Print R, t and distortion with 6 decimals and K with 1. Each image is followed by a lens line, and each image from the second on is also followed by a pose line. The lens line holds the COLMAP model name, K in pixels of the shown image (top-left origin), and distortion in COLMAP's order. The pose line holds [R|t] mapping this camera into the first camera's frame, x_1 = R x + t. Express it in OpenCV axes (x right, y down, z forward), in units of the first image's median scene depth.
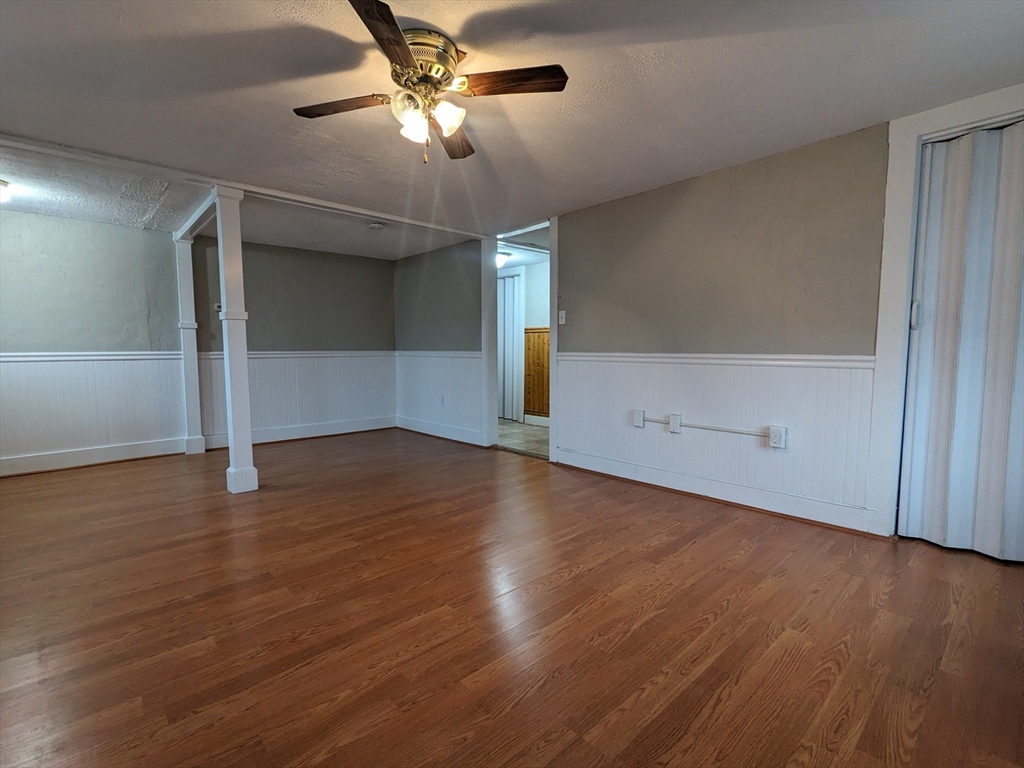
lens RADIAL K [[484.2, 0, 511.4], [0, 484.2, 387.5], [0, 0, 1]] dist [0.000849, 0.000528]
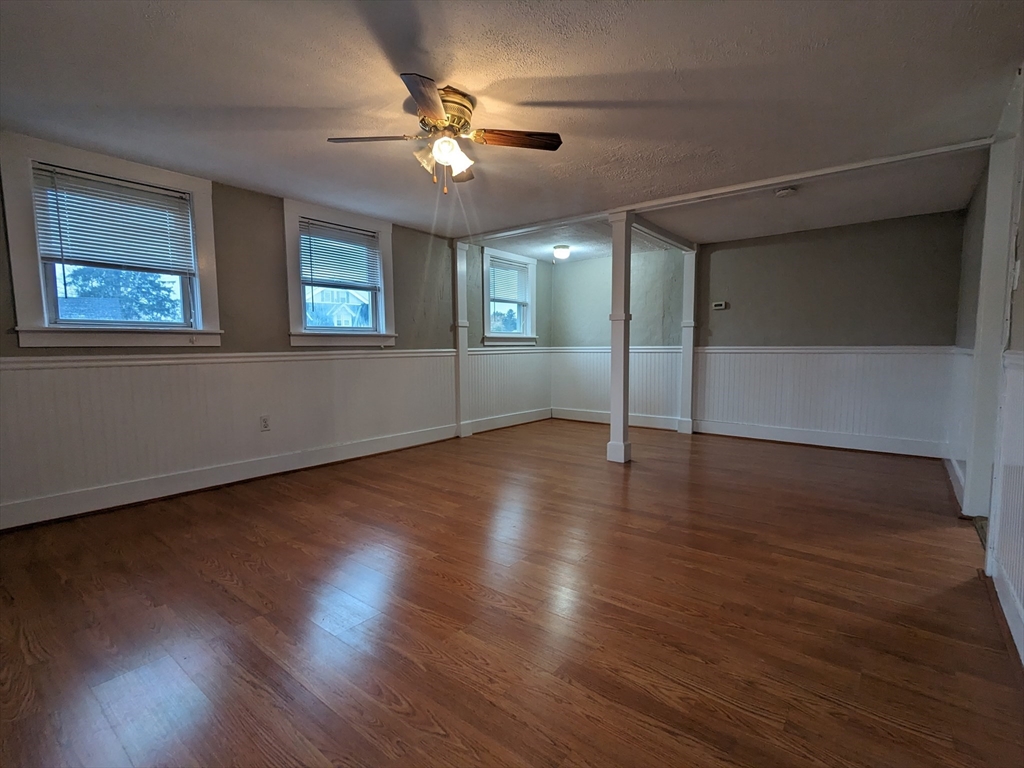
lens RADIAL K [[484.2, 0, 511.4], [0, 484.2, 387.5], [0, 0, 1]] dist [0.000849, 0.000528]
pose [[0.153509, 0.086773, -0.984330, 0.604687], [-0.075502, 0.994255, 0.075874, -0.043883], [0.985259, 0.062671, 0.159178, 0.546713]]
